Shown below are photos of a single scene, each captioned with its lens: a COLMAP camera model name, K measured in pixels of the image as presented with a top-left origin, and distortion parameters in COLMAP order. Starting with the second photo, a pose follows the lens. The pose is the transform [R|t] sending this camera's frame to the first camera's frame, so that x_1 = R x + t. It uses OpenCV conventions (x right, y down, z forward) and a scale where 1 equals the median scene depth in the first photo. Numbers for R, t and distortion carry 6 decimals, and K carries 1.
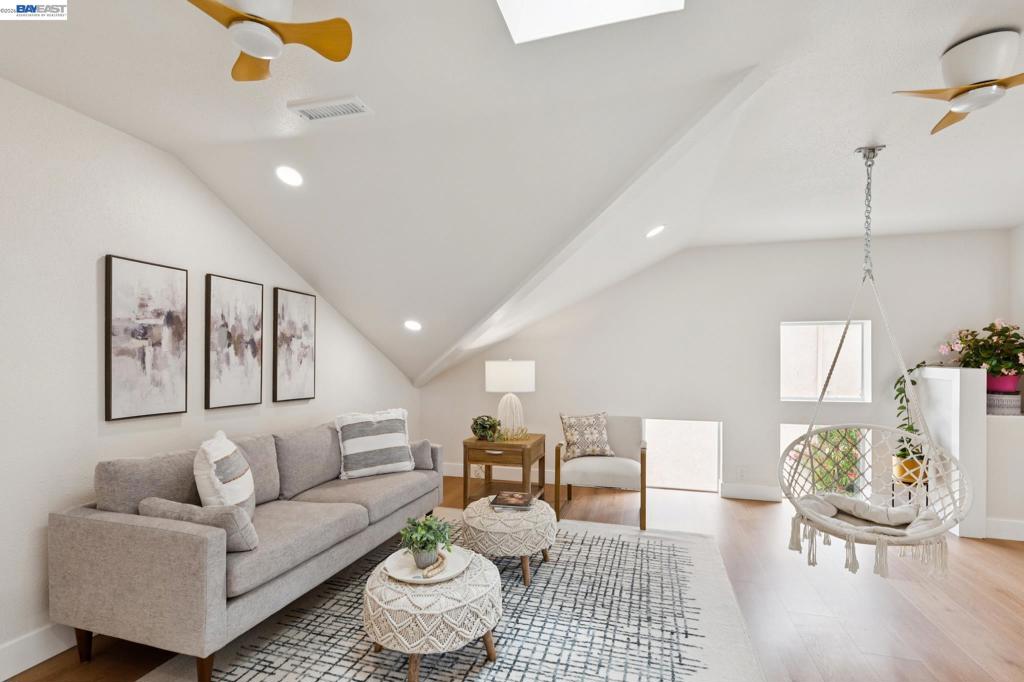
lens RADIAL K [[472.4, 0, 508.3], [0, 472.4, 364.4], [0, 0, 1]] dist [0.000741, -0.002649]
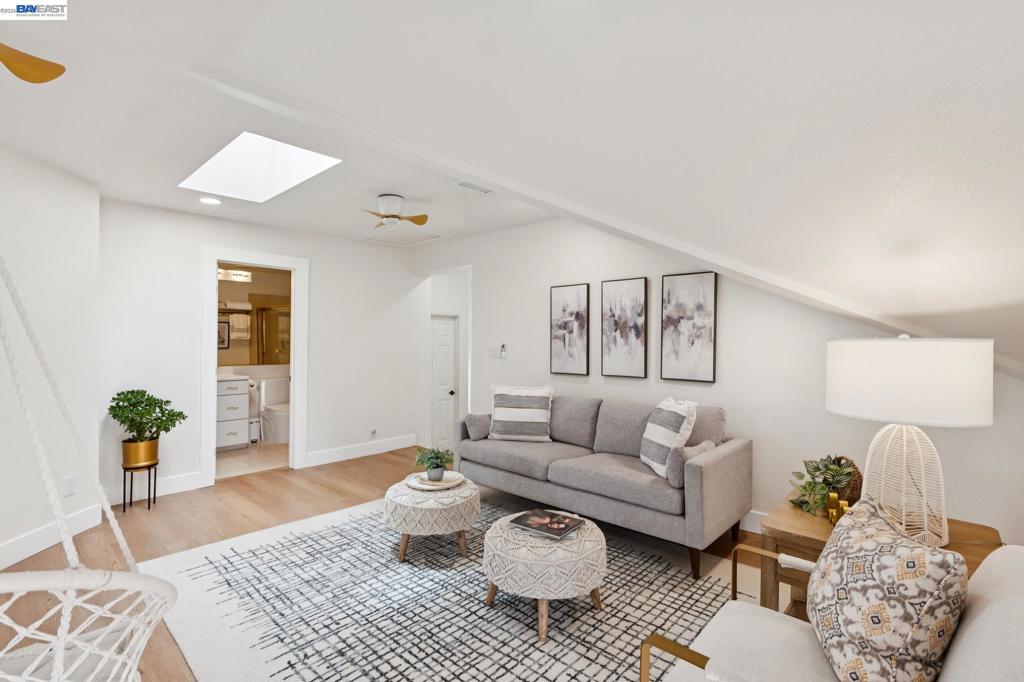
lens RADIAL K [[472.4, 0, 512.2], [0, 472.4, 339.3], [0, 0, 1]] dist [0.000741, -0.002649]
pose [[-0.429418, -0.010518, -0.903044, 0.749406], [-0.009219, 0.999931, -0.007263, -0.002566], [0.903059, 0.005206, -0.429486, 1.320857]]
